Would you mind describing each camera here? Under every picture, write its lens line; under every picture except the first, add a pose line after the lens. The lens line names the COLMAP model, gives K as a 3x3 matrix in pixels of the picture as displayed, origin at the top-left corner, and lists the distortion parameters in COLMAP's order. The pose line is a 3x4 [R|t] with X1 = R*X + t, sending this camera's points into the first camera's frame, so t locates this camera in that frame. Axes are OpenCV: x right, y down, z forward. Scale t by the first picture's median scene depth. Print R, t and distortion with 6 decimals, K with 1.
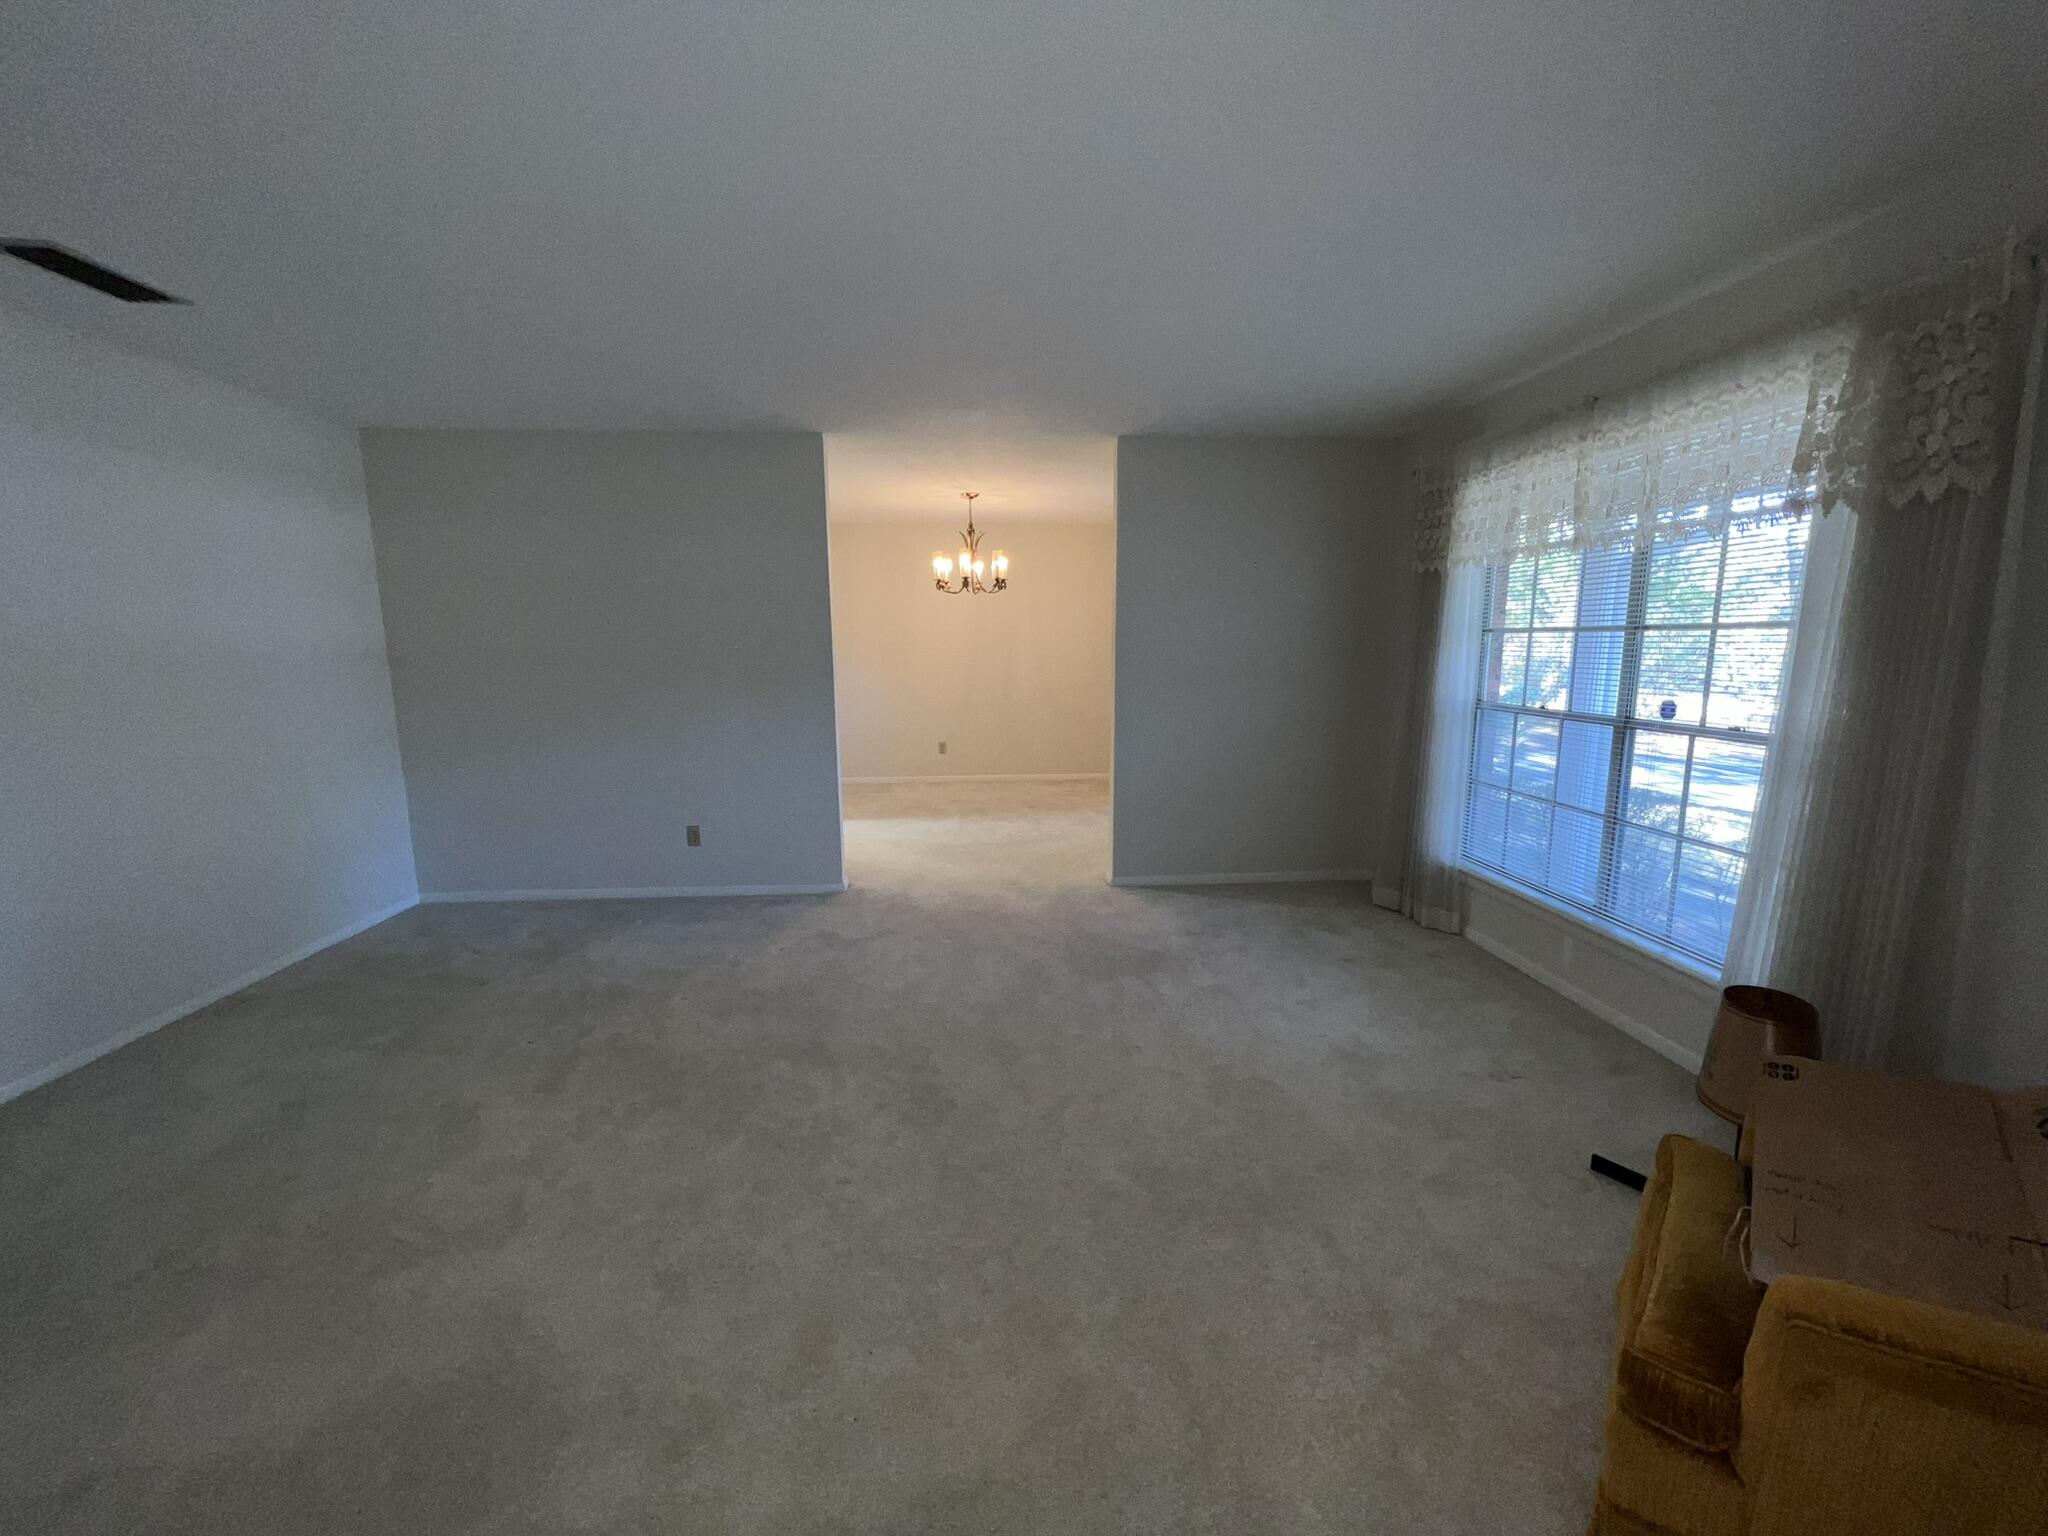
lens RADIAL K [[820.6, 0, 1018.5], [0, 820.6, 781.6], [0, 0, 1]] dist [-0.001377, -0.000807]
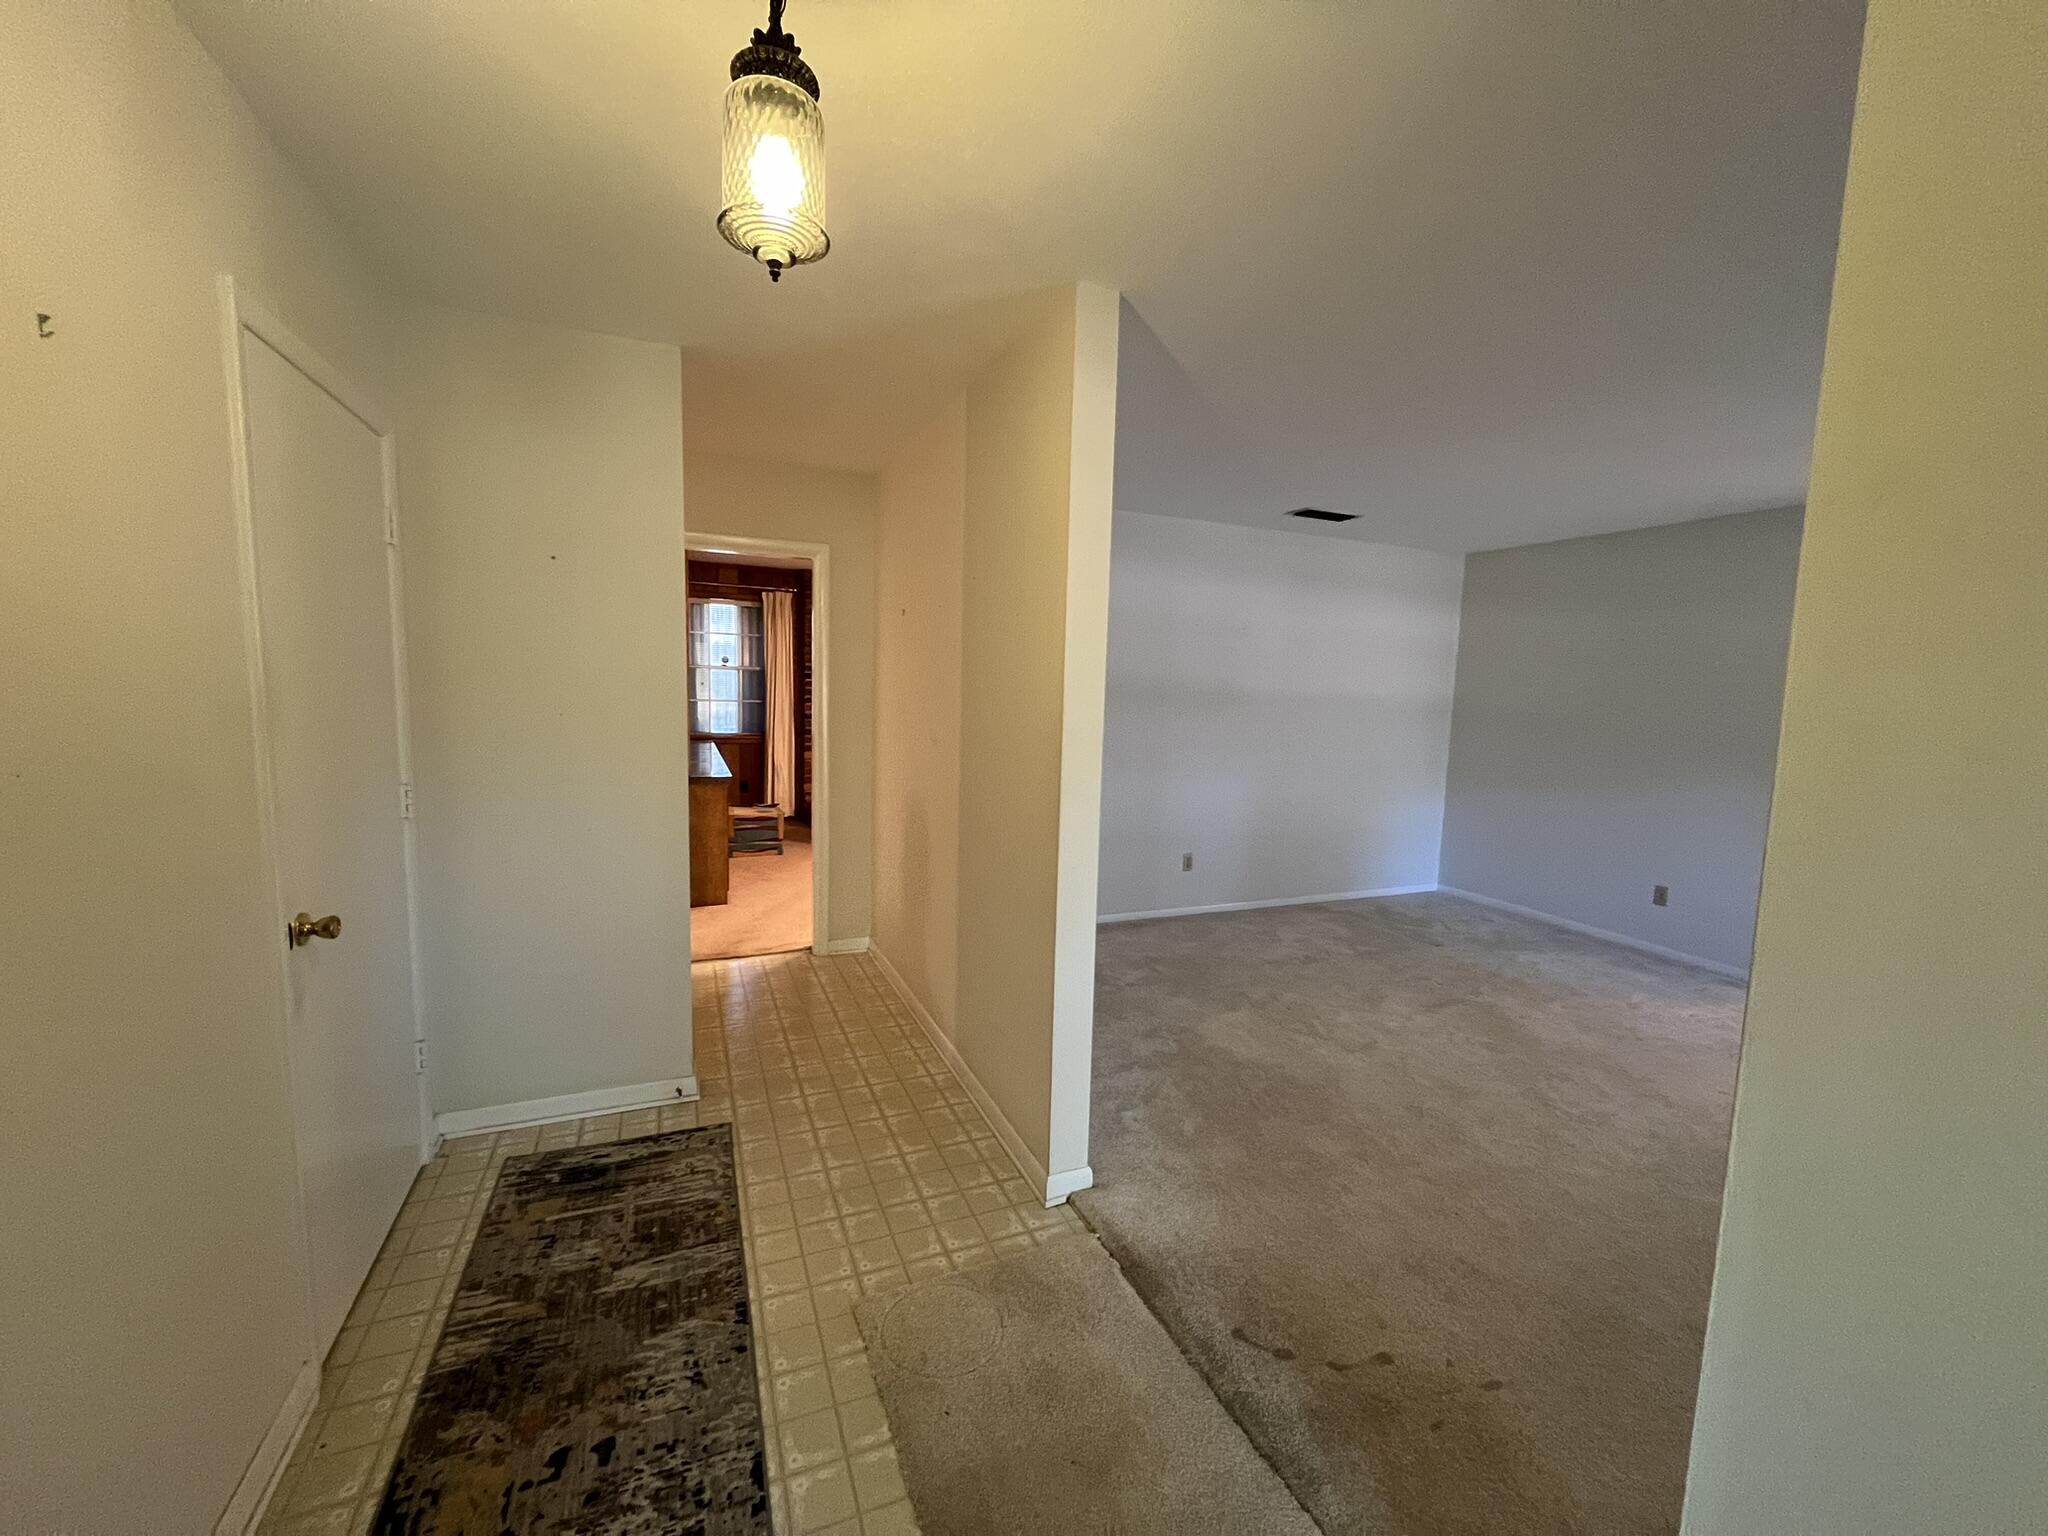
lens RADIAL K [[820.6, 0, 1030.6], [0, 820.6, 774.2], [0, 0, 1]] dist [-0.001377, -0.000807]
pose [[0.344830, 0.130009, -0.929618, 0.338604], [-0.201238, 0.977574, 0.062069, 0.013774], [0.916840, 0.165671, 0.363259, -0.173556]]
